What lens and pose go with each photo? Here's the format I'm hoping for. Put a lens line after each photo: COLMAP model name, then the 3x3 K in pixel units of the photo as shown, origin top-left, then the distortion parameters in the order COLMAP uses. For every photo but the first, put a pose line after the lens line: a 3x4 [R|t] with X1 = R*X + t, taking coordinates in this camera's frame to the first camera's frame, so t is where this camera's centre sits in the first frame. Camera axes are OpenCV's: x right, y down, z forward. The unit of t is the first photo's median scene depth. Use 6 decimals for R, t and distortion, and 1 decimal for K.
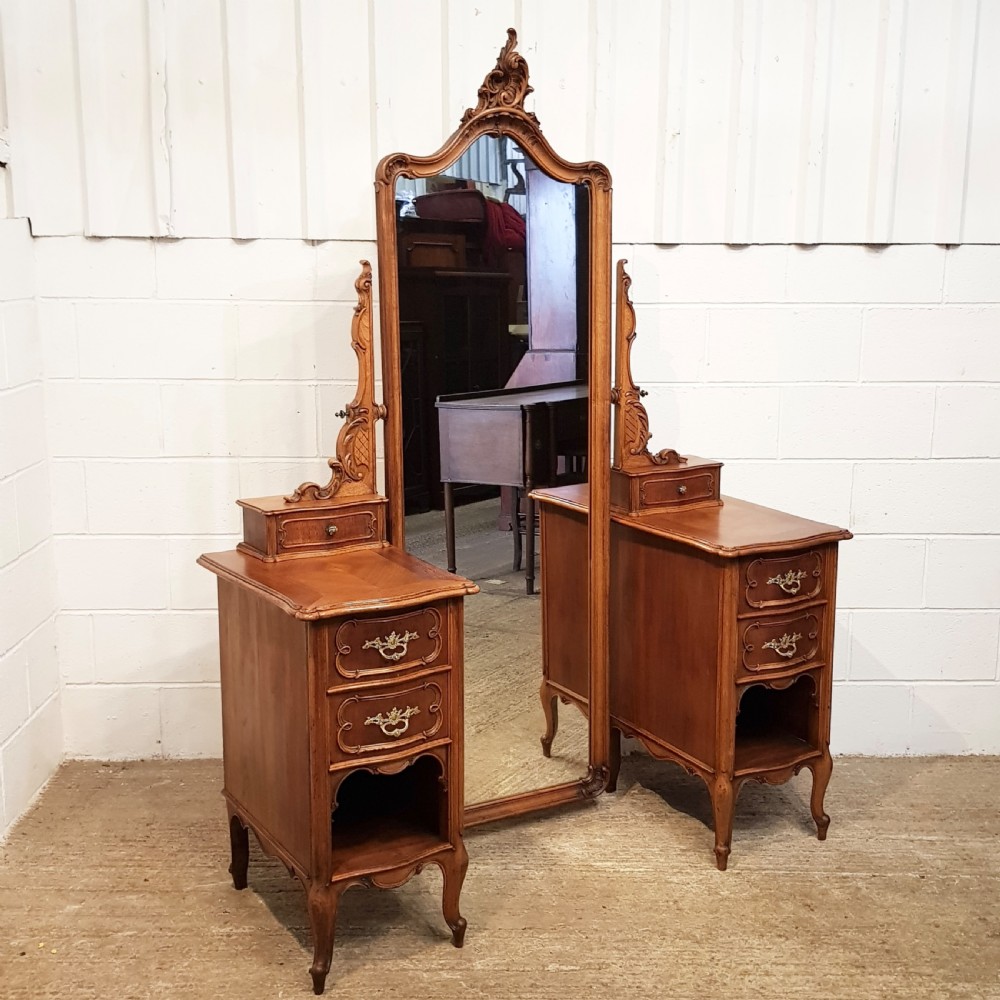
lens RADIAL K [[1289.9, 0, 526.6], [0, 1289.9, 490.4], [0, 0, 1]] dist [0.083194, 0.000000]
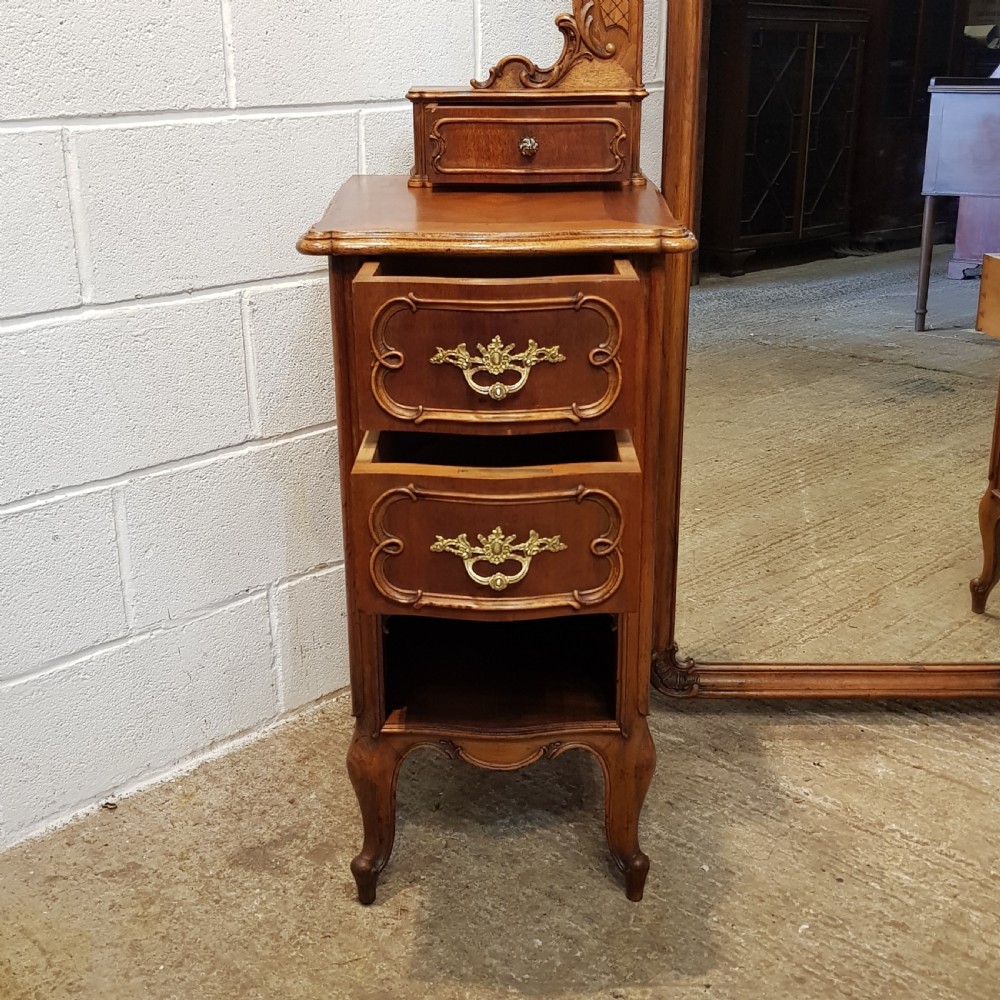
lens RADIAL K [[1289.9, 0, 513.3], [0, 1289.9, 509.4], [0, 0, 1]] dist [0.083194, 0.000000]
pose [[0.848291, 0.176038, -0.499412, 0.147687], [-0.086616, 0.976550, 0.197100, 0.074537], [0.522398, -0.123941, 0.843646, 0.485387]]
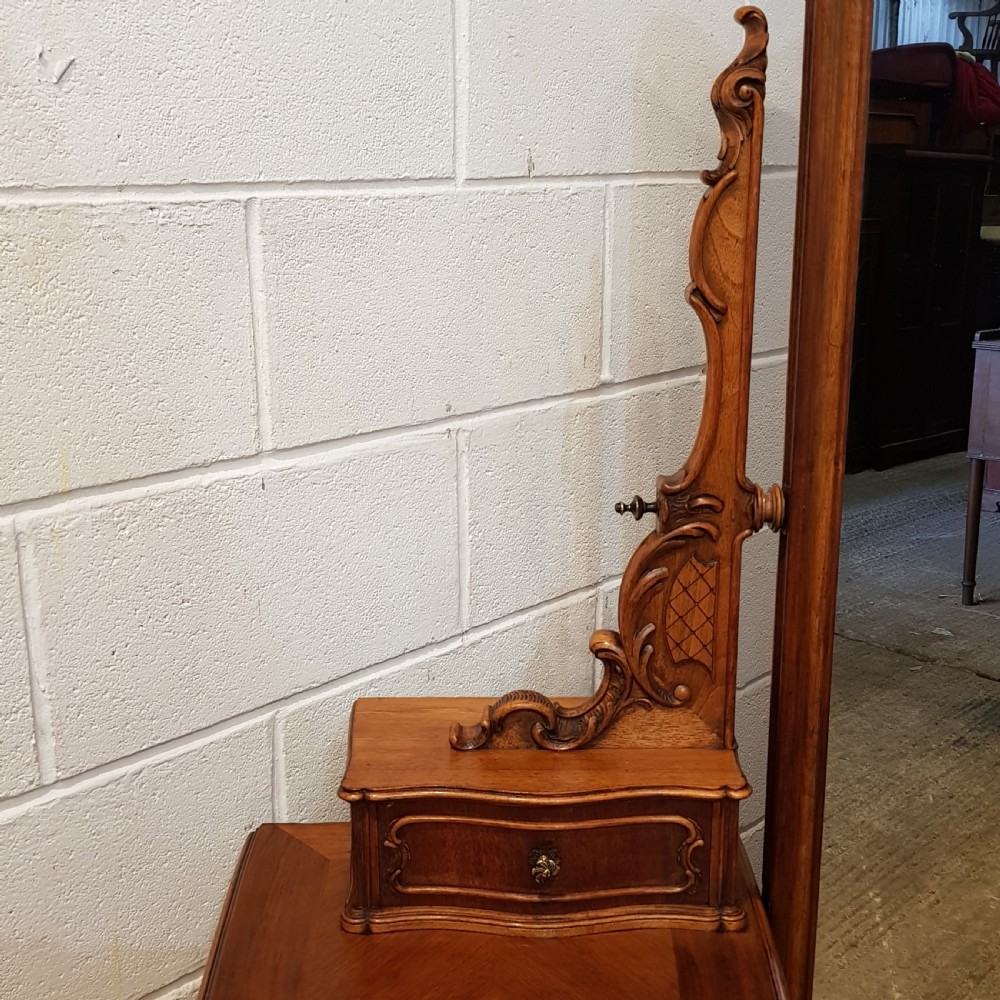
lens RADIAL K [[1289.9, 0, 516.9], [0, 1289.9, 518.7], [0, 0, 1]] dist [0.083194, 0.000000]
pose [[0.853988, 0.137092, -0.501906, -0.004368], [-0.092235, 0.989273, 0.113277, -0.089183], [0.512052, -0.050444, 0.857472, 0.694840]]
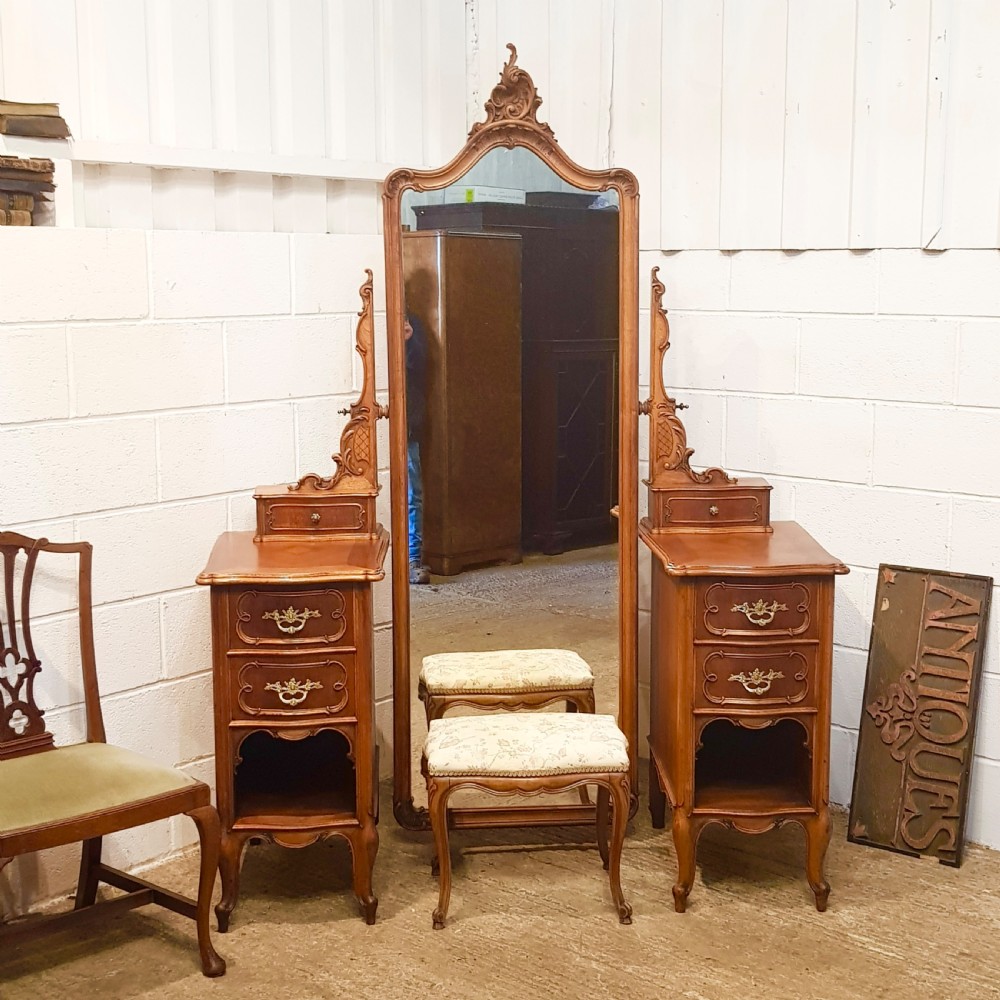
lens RADIAL K [[1423.2, 0, 518.1], [0, 1423.2, 490.8], [0, 0, 1]] dist [0.056721, 0.000000]
pose [[0.888958, 0.059677, -0.454084, 0.519746], [-0.076075, 0.996941, -0.017911, 0.016520], [0.451626, 0.050466, 0.890779, 0.014757]]
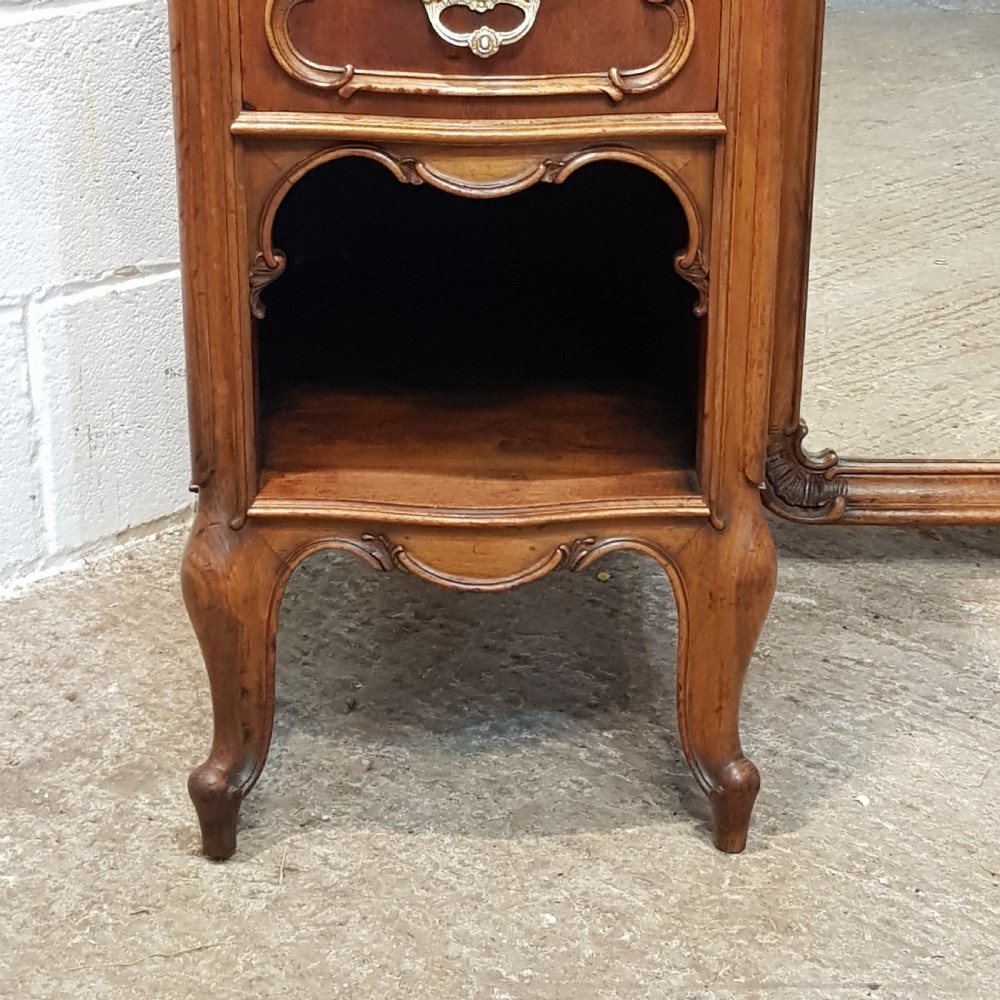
lens RADIAL K [[2330.3, 0, 549.2], [0, 2330.3, 466.0], [0, 0, 1]] dist [0.128881, 0.000000]
pose [[0.864029, 0.193971, -0.464574, 0.136354], [-0.099175, 0.970293, 0.220672, 0.143218], [0.493577, -0.144593, 0.857598, 0.501169]]
